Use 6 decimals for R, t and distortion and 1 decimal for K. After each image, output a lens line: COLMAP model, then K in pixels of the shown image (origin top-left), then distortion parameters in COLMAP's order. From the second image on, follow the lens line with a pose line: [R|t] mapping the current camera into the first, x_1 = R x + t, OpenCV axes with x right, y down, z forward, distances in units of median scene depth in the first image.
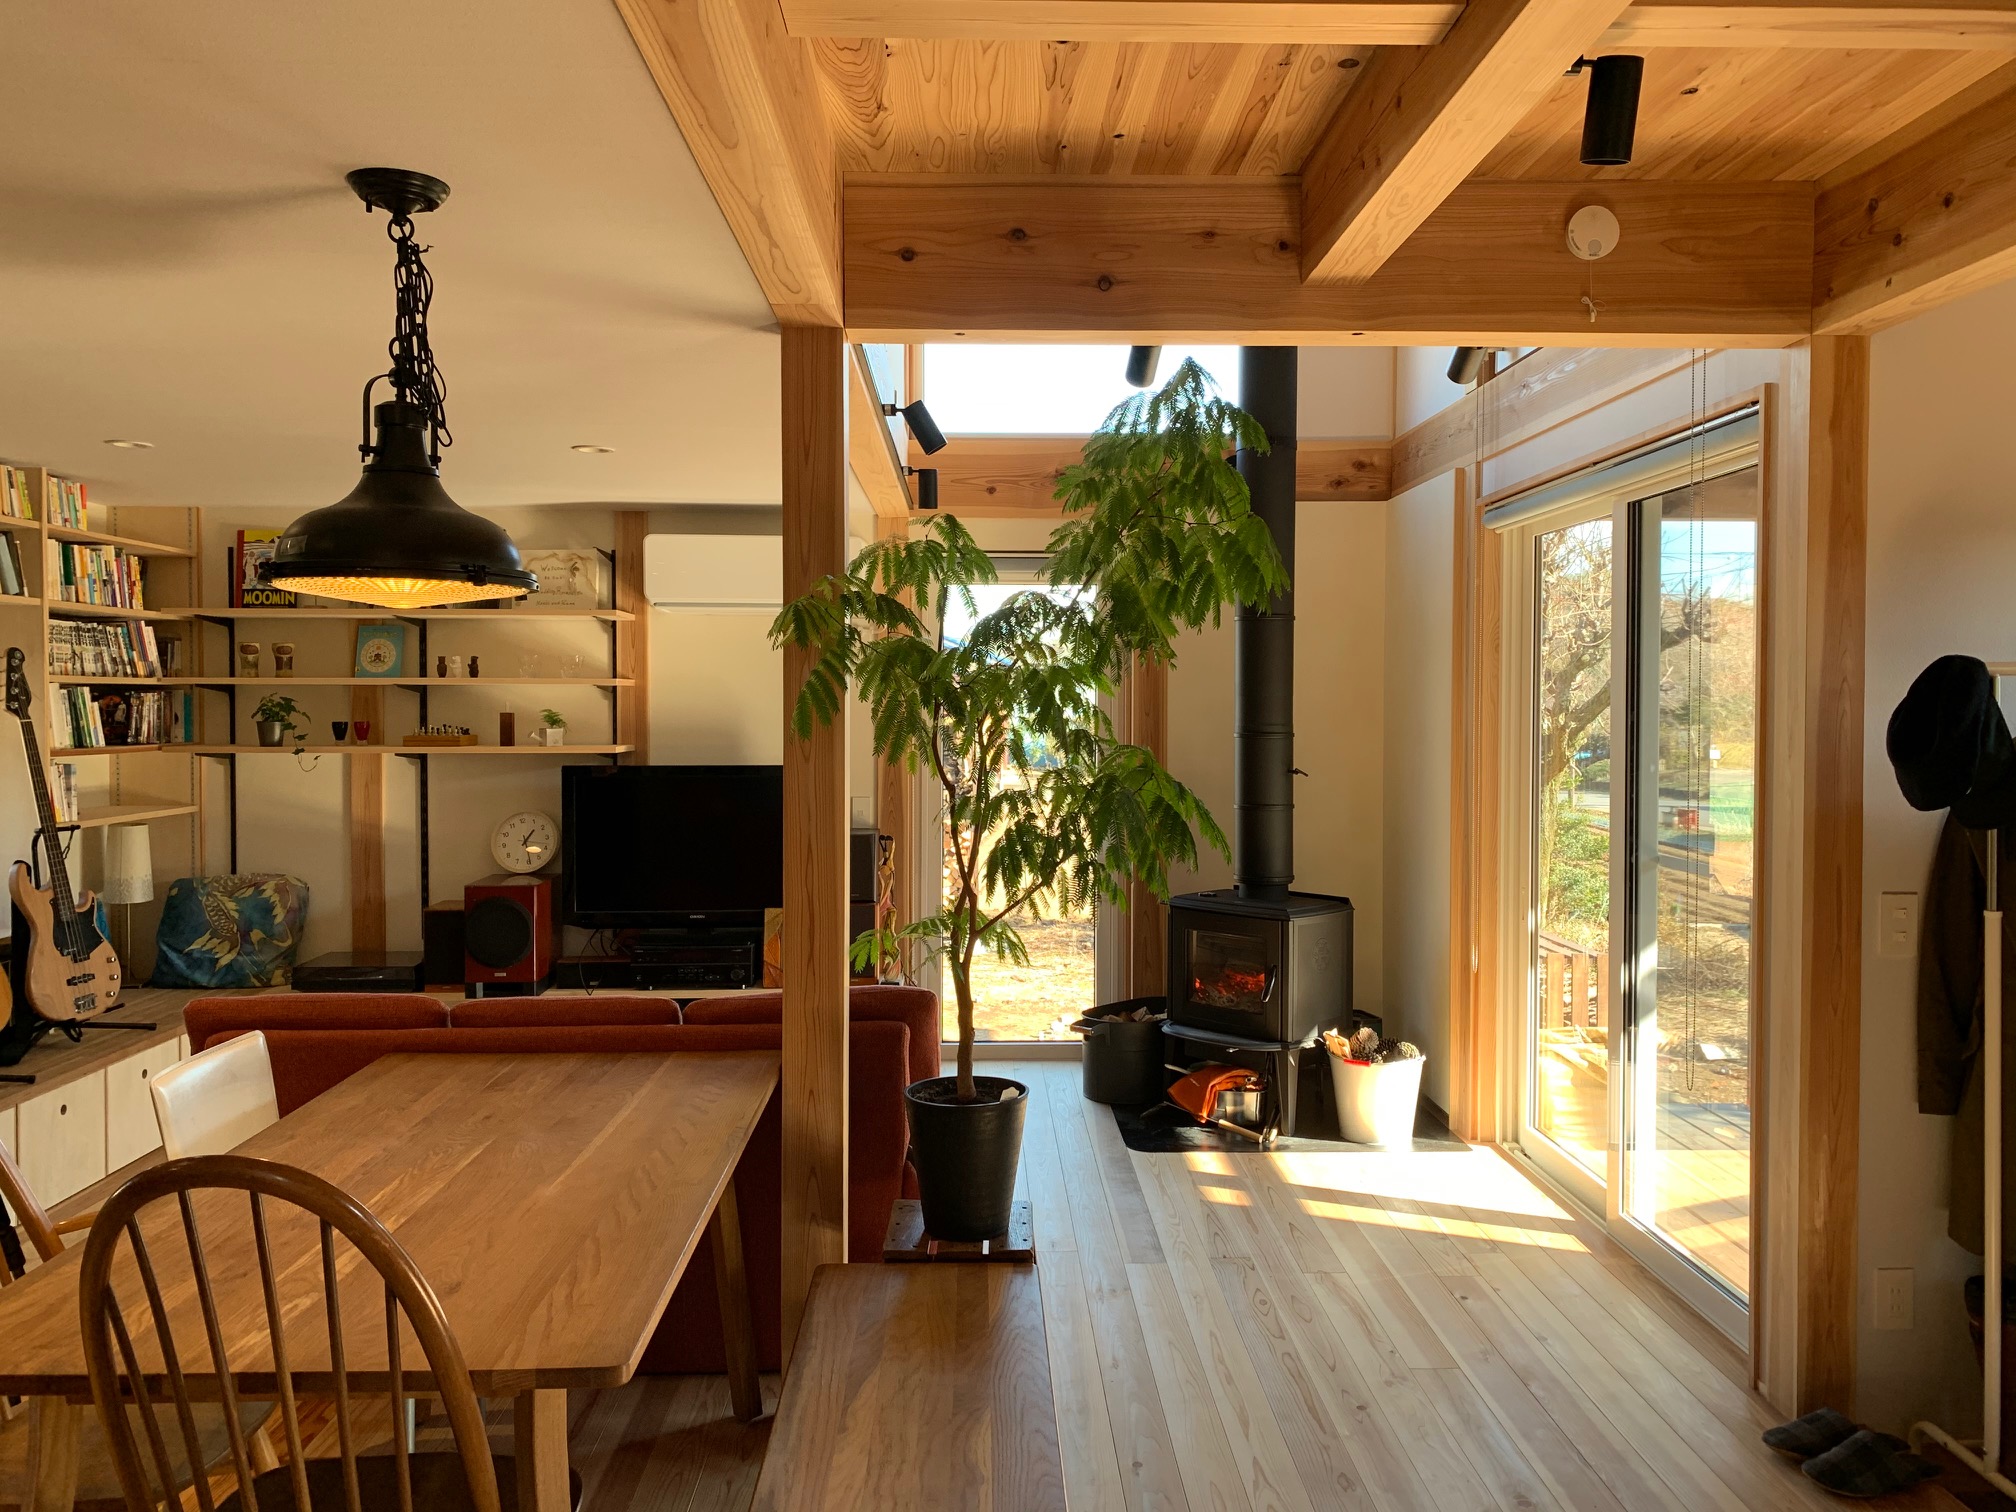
lens RADIAL K [[1525.1, 0, 1008.0], [0, 1525.1, 756.0], [0, 0, 1]] dist [0.057515, -0.087434]
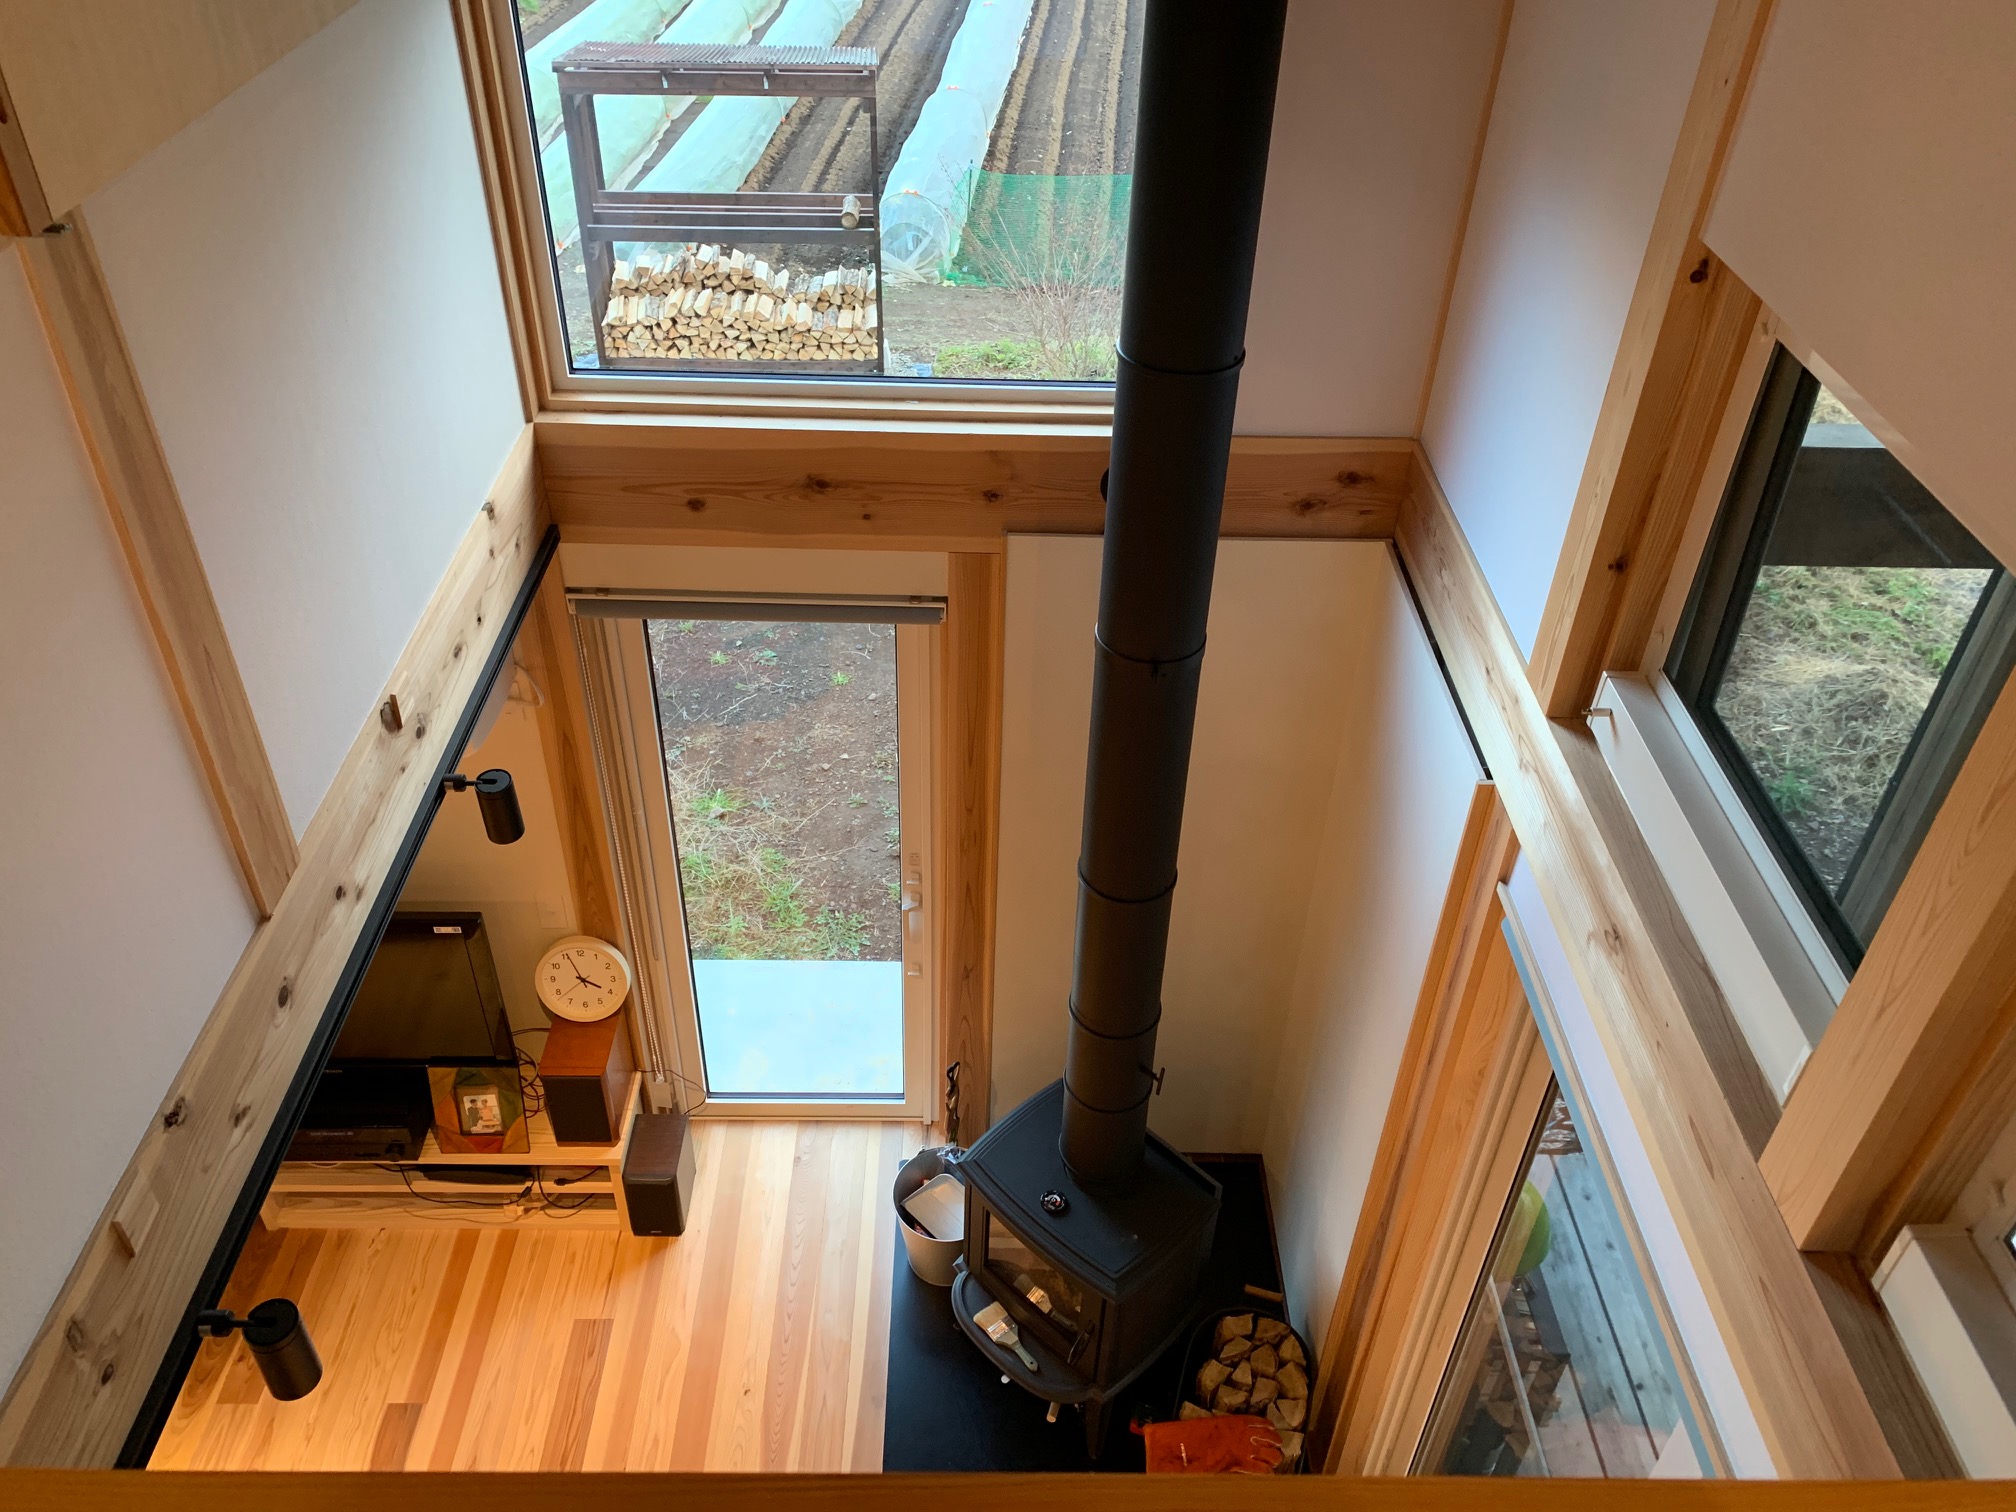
lens RADIAL K [[1518.5, 0, 999.4], [0, 1518.5, 732.8], [0, 0, 1]] dist [0.077927, -0.084938]
pose [[0.999452, 0.032567, -0.006008, 0.128673], [-0.023225, 0.818626, 0.573858, -0.510668], [0.023607, -0.573403, 0.818933, 0.579757]]
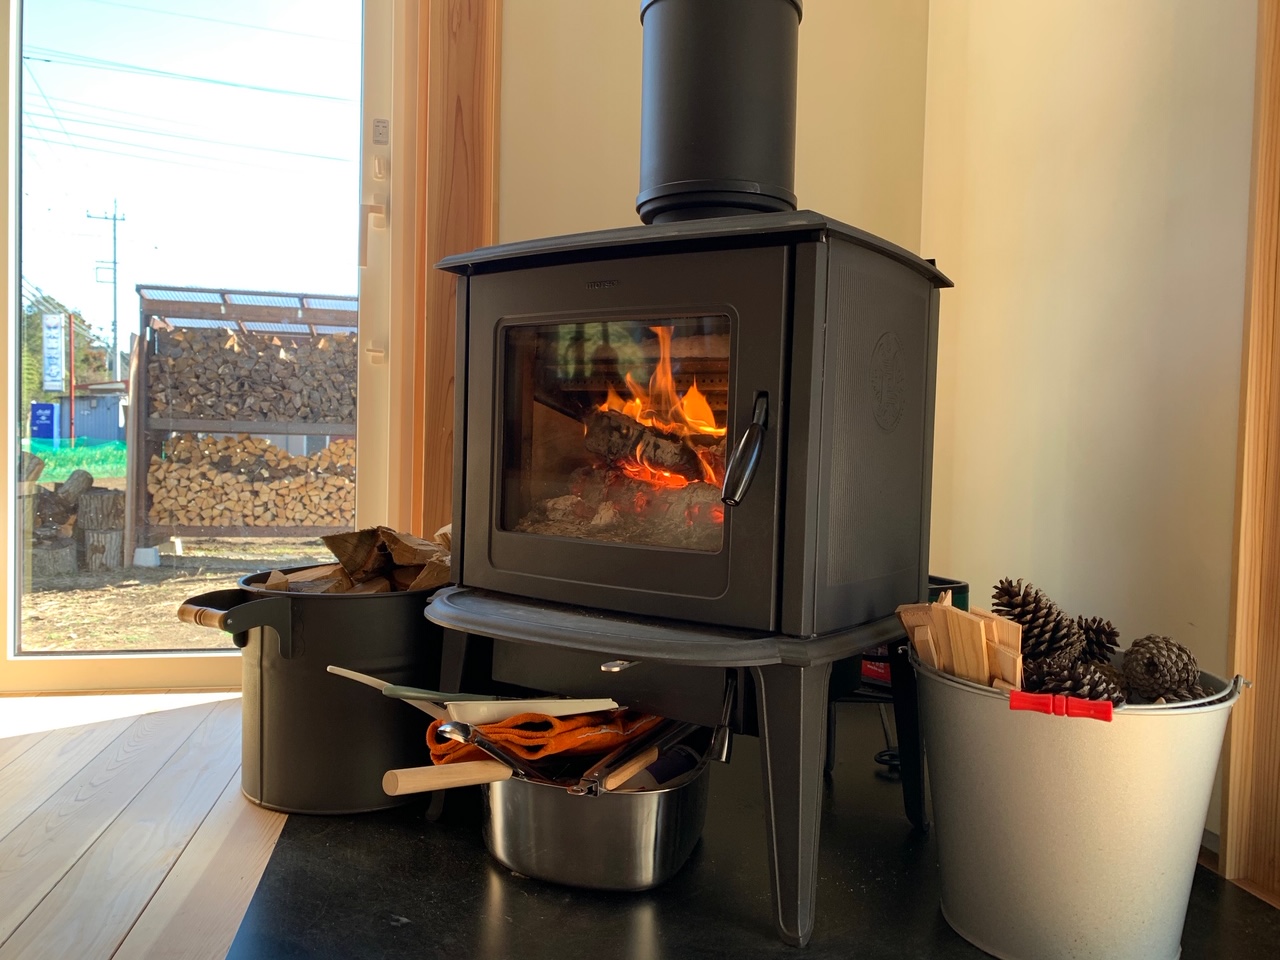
lens RADIAL K [[964.1, 0, 634.5], [0, 964.1, 465.3], [0, 0, 1]] dist [0.077927, -0.084938]
pose [[0.989025, 0.021320, 0.146204, 0.129401], [-0.021313, 0.999772, -0.001619, 0.160416], [-0.146205, -0.001514, 0.989253, 0.846683]]
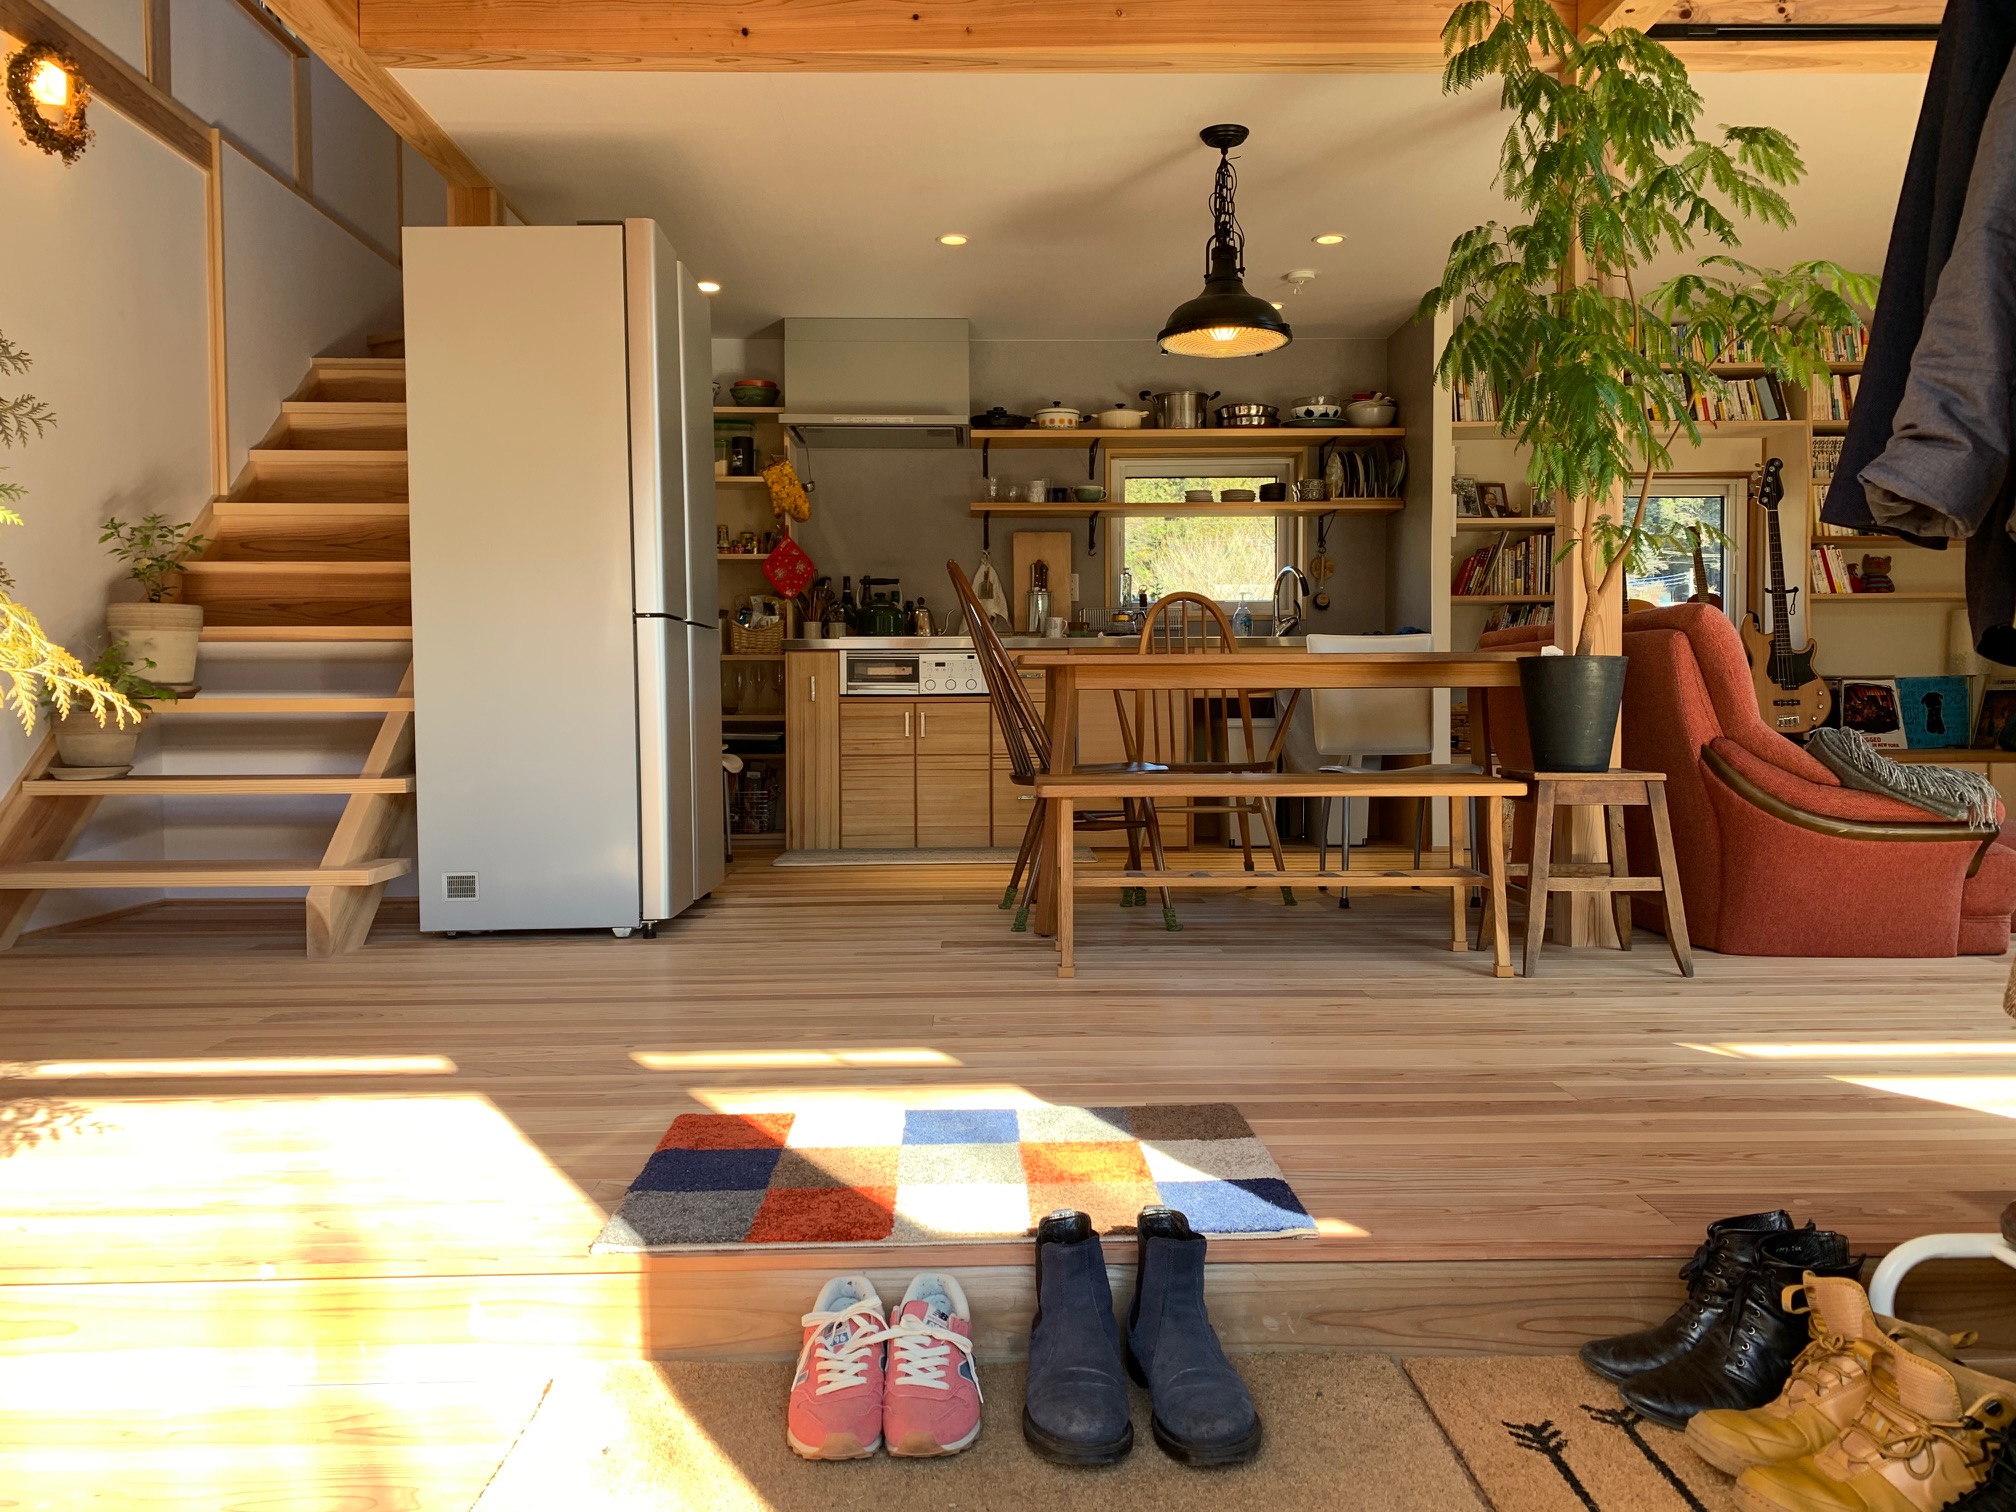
lens RADIAL K [[1508.1, 0, 1008.0], [0, 1508.1, 756.0], [0, 0, 1]] dist [0.012514, 0.002772]
pose [[-0.012557, 0.041194, -0.999072, 0.673831], [-0.025893, 0.998803, 0.041508, 0.146541], [0.999586, 0.026390, -0.011475, 0.327988]]
